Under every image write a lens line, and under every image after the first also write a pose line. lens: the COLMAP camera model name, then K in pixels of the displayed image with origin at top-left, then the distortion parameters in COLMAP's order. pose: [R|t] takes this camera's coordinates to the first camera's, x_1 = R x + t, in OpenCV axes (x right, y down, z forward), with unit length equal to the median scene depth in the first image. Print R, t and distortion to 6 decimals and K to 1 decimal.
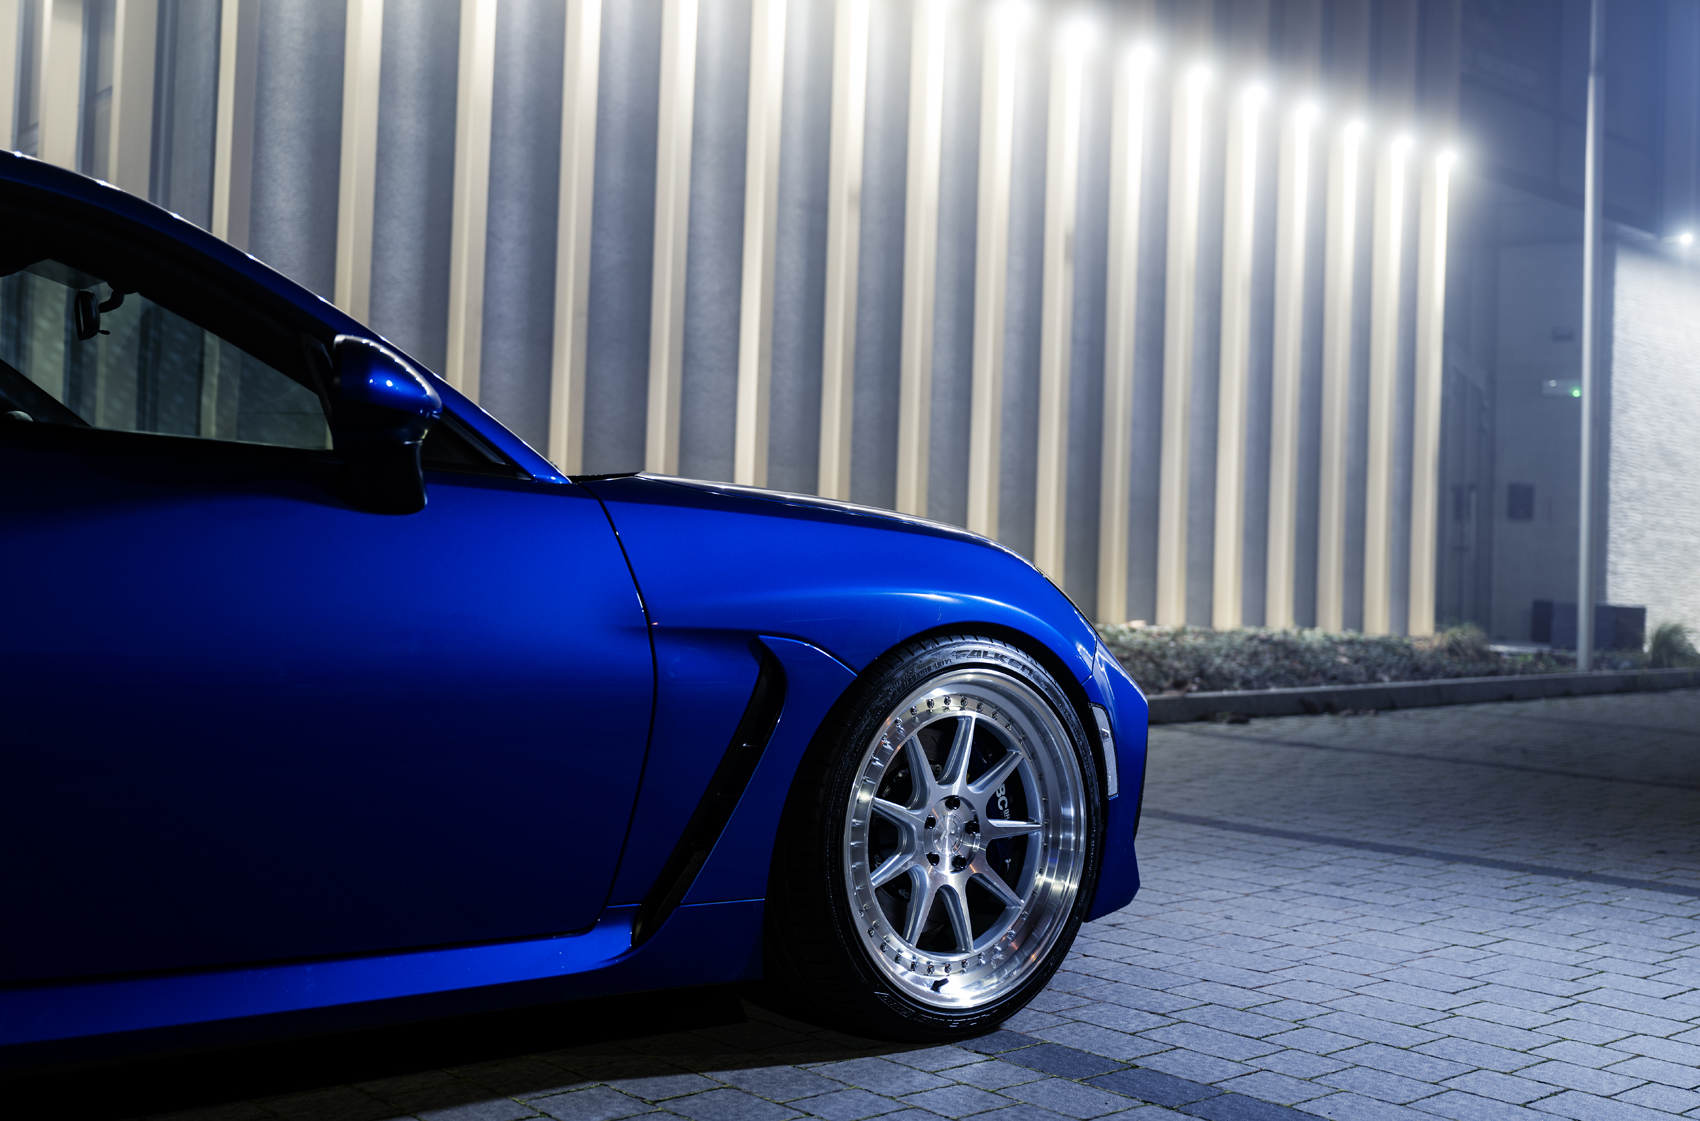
lens RADIAL K [[1932.4, 0, 850.0], [0, 1932.4, 560.5], [0, 0, 1]] dist [0.001077, -0.005692]
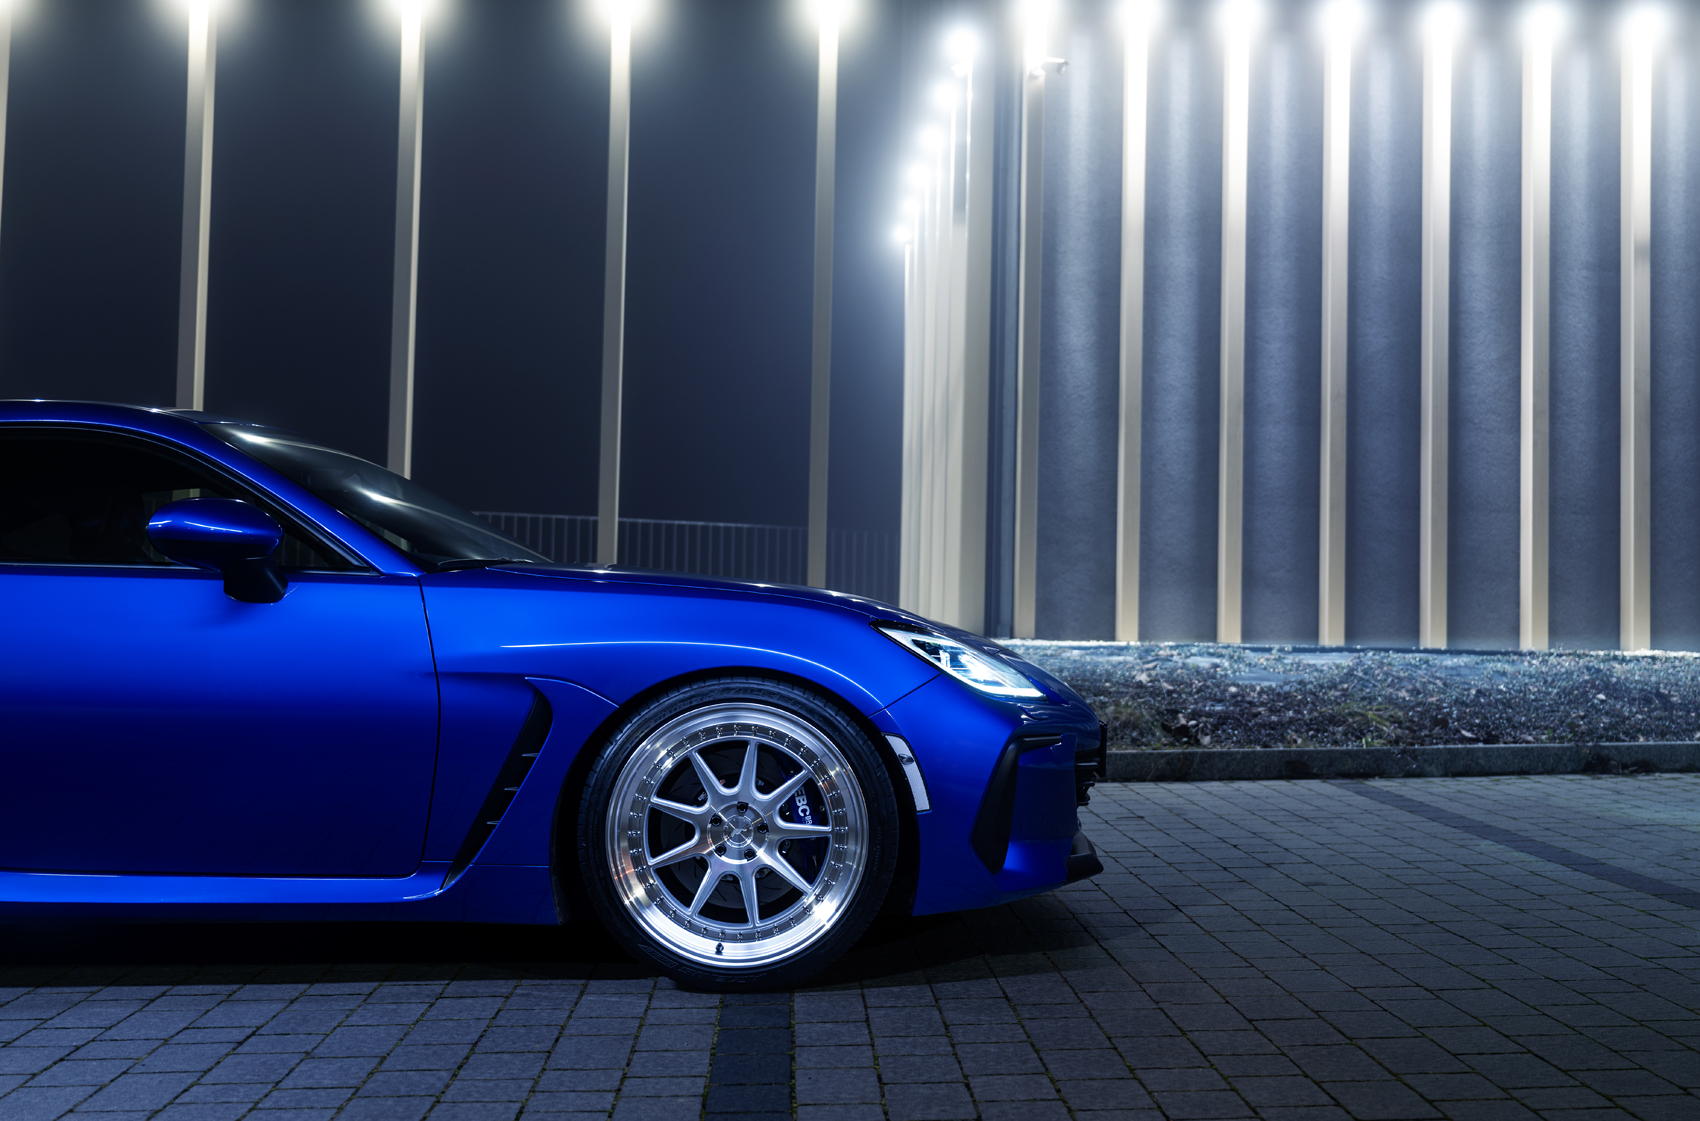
lens RADIAL K [[1630.1, 0, 850.0], [0, 1630.1, 560.5], [0, 0, 1]] dist [-0.003210, 0.008001]
pose [[0.769375, -0.046084, -0.637133, 0.273107], [0.026273, 0.998833, -0.040520, 0.002565], [0.638257, 0.014435, 0.769688, 0.071524]]
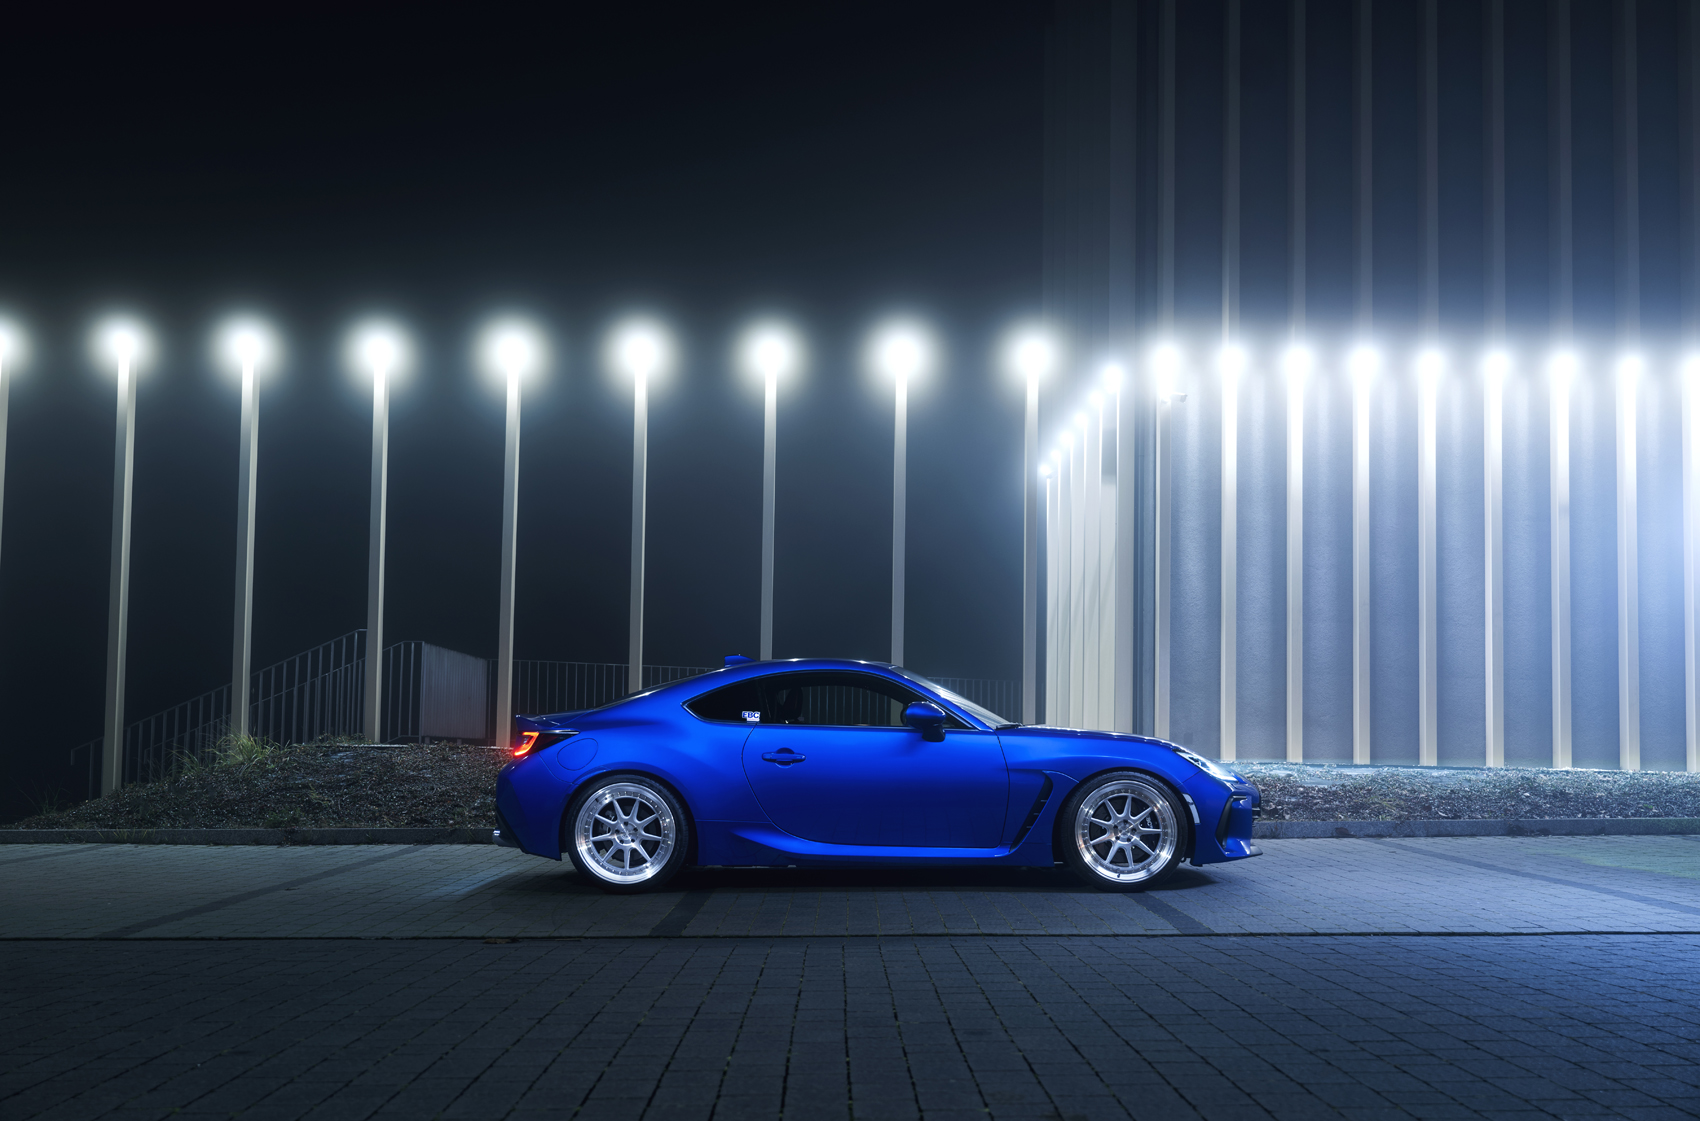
lens RADIAL K [[1529.0, 0, 789.6], [0, 1529.0, 646.4], [0, 0, 1]] dist [0.000907, -0.001934]
pose [[0.722313, -0.065398, -0.688467, 0.492725], [0.023990, 0.997289, -0.069564, -0.001745], [0.691150, 0.033731, 0.721924, -0.436182]]
